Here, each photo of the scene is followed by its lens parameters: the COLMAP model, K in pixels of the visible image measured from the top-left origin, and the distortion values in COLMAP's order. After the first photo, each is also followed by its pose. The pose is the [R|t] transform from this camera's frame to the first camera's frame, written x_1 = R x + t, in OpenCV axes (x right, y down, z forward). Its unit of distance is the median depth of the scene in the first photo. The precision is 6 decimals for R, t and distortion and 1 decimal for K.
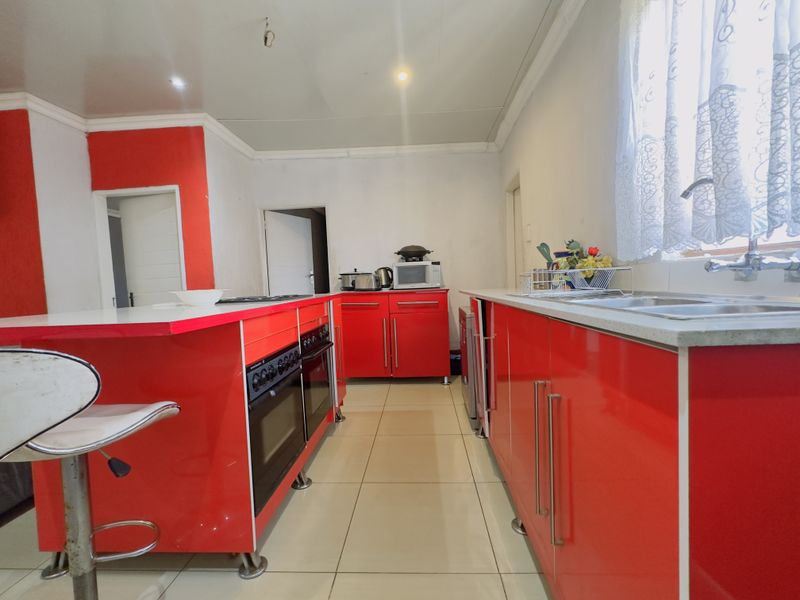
lens RADIAL K [[363.1, 0, 398.8], [0, 363.1, 299.8], [0, 0, 1]] dist [-0.002307, 0.000200]
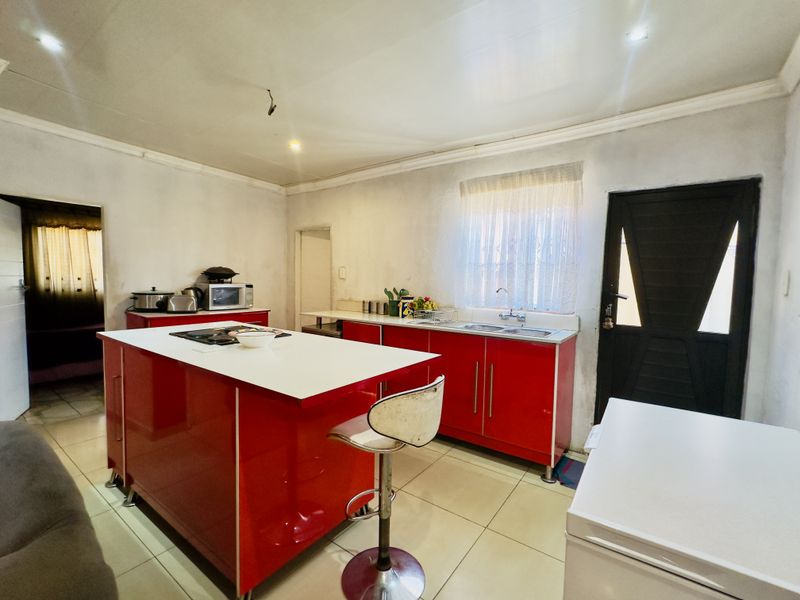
lens RADIAL K [[363.1, 0, 401.5], [0, 363.1, 299.5], [0, 0, 1]] dist [-0.002307, 0.000200]
pose [[0.536778, 0.001827, 0.843721, -0.676068], [-0.000896, 0.999998, -0.001595, -0.069006], [-0.843723, 0.000100, 0.536779, 0.017754]]
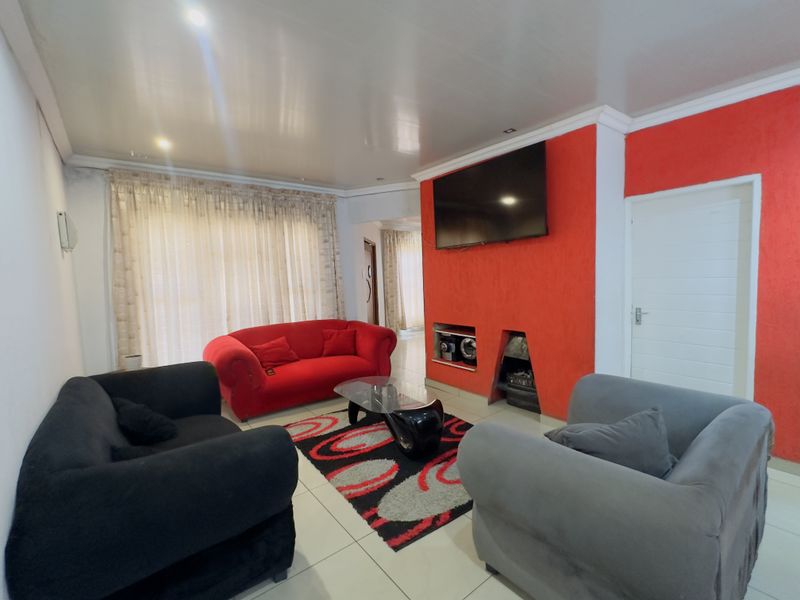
lens RADIAL K [[363.1, 0, 399.5], [0, 363.1, 295.7], [0, 0, 1]] dist [-0.002307, 0.000200]
pose [[0.661992, 0.063563, -0.746811, -0.531595], [-0.032705, 0.997898, 0.055942, -0.085191], [0.748797, -0.012609, 0.662679, -0.046599]]
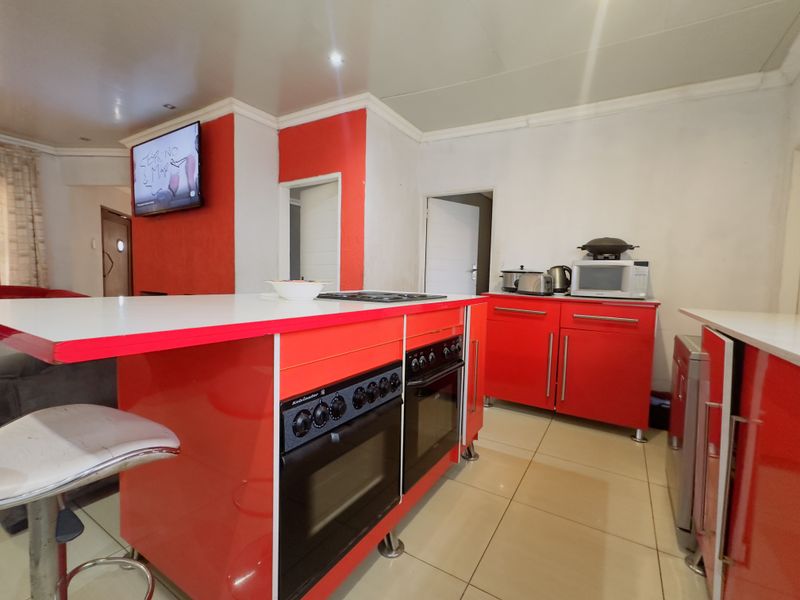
lens RADIAL K [[363.1, 0, 397.2], [0, 363.1, 299.8], [0, 0, 1]] dist [-0.002307, 0.000200]
pose [[0.878144, 0.096909, -0.468479, 0.027283], [-0.089378, 0.995259, 0.038343, -0.020082], [0.469974, 0.008201, 0.882642, 0.197522]]
